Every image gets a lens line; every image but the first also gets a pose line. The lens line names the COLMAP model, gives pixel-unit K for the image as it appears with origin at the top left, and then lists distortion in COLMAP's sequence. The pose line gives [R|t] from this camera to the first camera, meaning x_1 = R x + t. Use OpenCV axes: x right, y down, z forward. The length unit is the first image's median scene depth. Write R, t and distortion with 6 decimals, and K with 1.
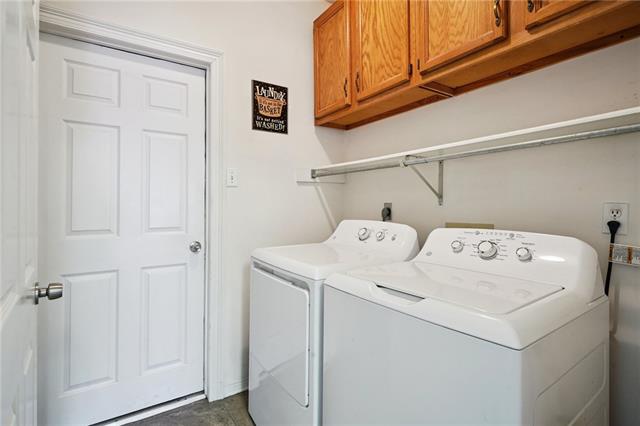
lens RADIAL K [[312.0, 0, 319.4], [0, 312.0, 215.1], [0, 0, 1]] dist [-0.036130, -0.000159]
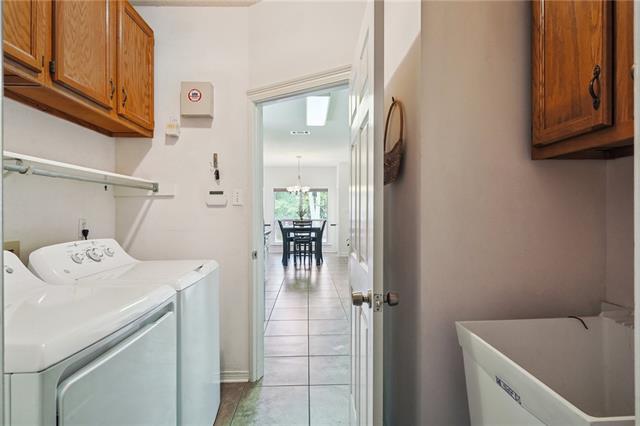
lens RADIAL K [[312.0, 0, 319.4], [0, 312.0, 215.1], [0, 0, 1]] dist [-0.036130, -0.000159]
pose [[-0.853014, 0.000492, 0.521888, -0.863387], [0.015140, 0.999602, 0.023803, -0.067498], [-0.521668, 0.028206, -0.852682, 1.450068]]
